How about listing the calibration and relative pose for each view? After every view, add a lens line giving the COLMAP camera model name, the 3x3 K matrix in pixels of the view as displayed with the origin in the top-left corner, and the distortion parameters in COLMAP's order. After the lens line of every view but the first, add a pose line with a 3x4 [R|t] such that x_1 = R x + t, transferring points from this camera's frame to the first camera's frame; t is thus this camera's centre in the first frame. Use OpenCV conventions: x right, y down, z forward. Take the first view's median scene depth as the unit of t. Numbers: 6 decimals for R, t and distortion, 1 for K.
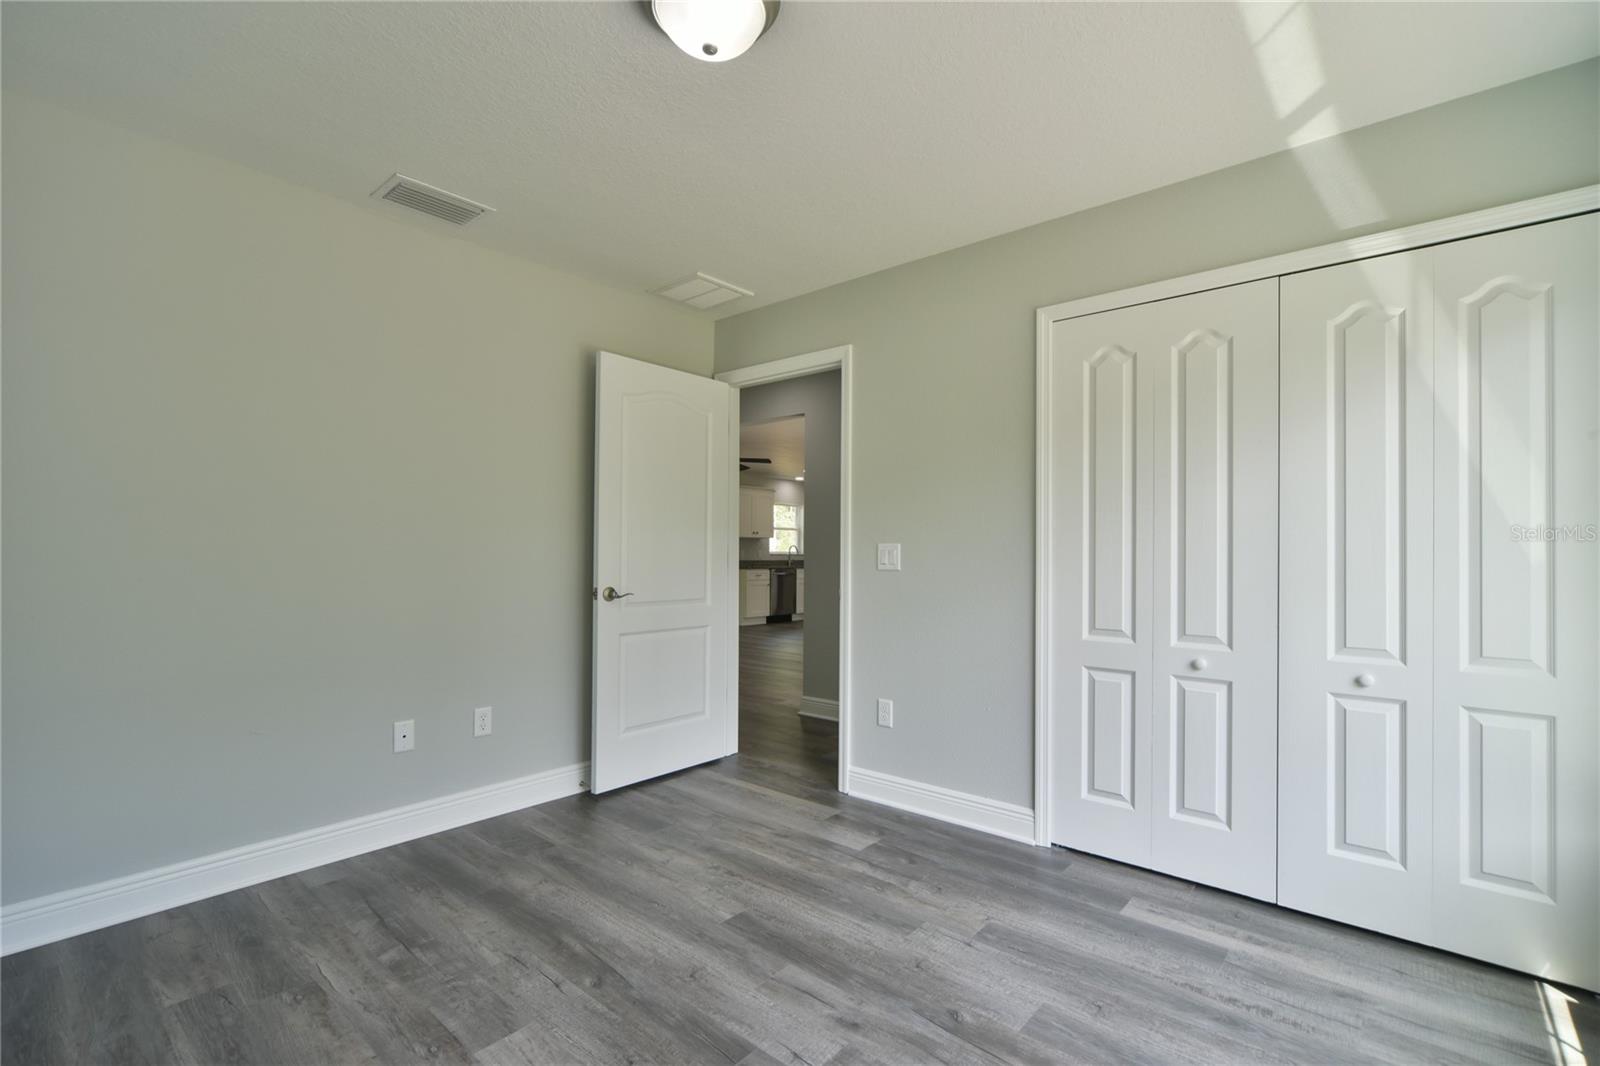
lens RADIAL K [[740.8, 0, 799.6], [0, 740.8, 540.4], [0, 0, 1]] dist [0.000093, 0.000206]
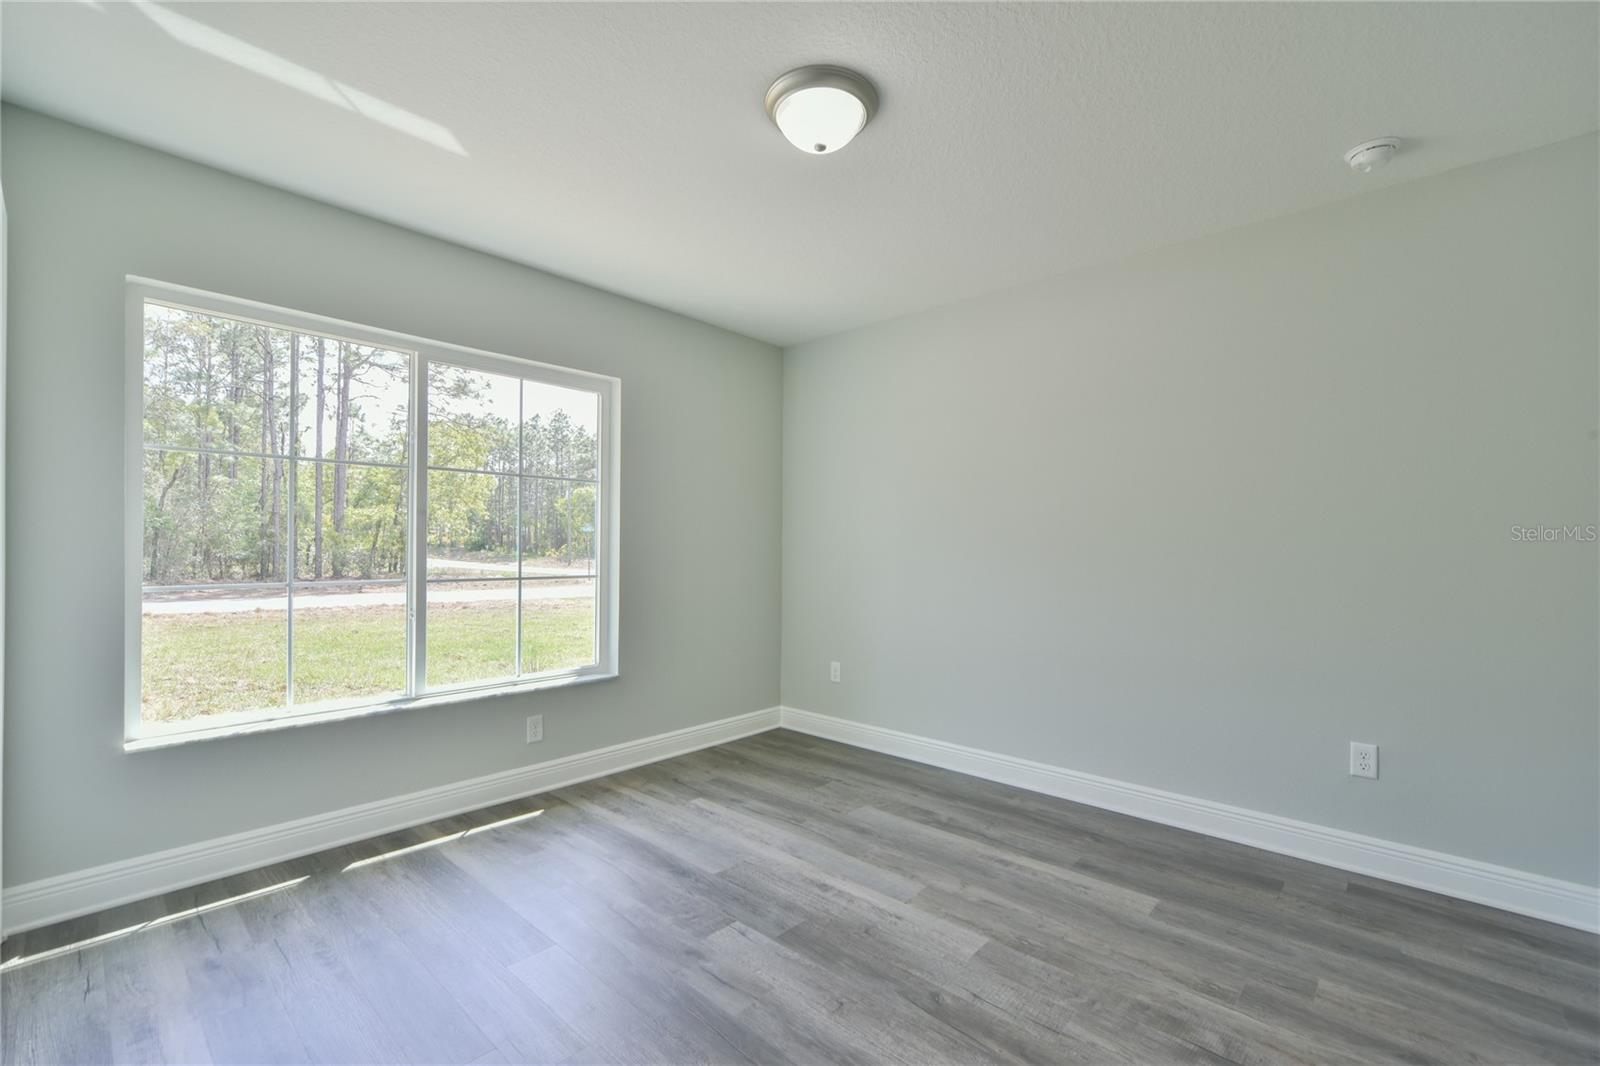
lens RADIAL K [[694.9, 0, 799.6], [0, 694.9, 541.2], [0, 0, 1]] dist [-0.000215, -0.000015]
pose [[-0.999629, -0.010760, 0.025024, -0.112684], [-0.011342, 0.999665, -0.023263, 0.023809], [-0.024765, -0.023538, -0.999416, 1.967153]]
